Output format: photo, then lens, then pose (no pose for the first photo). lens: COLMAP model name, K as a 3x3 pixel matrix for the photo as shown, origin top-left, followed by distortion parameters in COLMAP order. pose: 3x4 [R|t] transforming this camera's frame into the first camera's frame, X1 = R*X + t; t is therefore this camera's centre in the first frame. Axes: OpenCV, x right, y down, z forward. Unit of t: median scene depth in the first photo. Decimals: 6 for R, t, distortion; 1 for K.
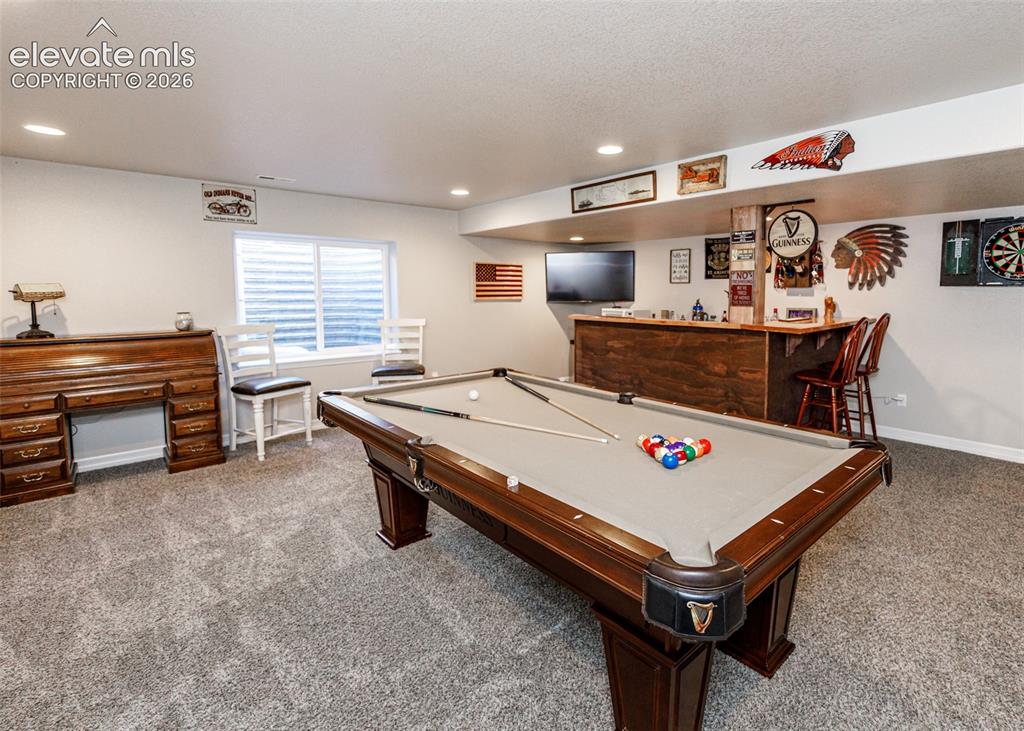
lens RADIAL K [[482.0, 0, 516.2], [0, 482.0, 329.1], [0, 0, 1]] dist [0.000574, 0.000066]
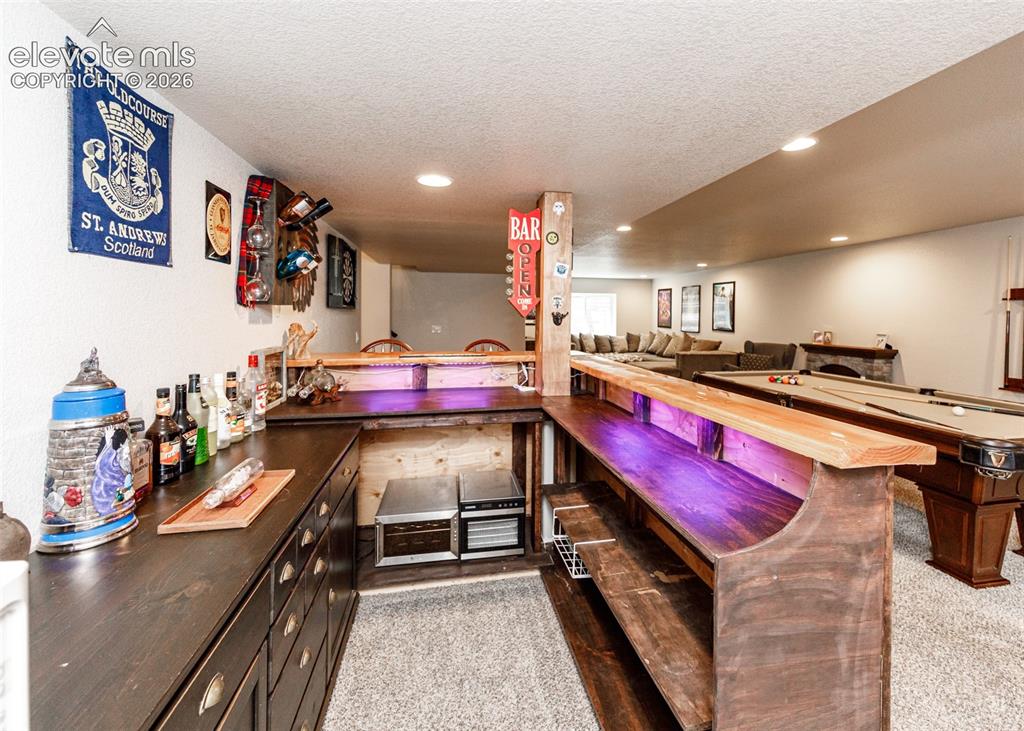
lens RADIAL K [[409.7, 0, 538.7], [0, 409.7, 327.6], [0, 0, 1]] dist [-0.000237, -0.000083]
pose [[-0.875736, -0.019651, 0.482390, 0.200301], [0.033202, 0.994354, 0.100782, -0.114031], [-0.481647, 0.104275, -0.870140, 1.456848]]
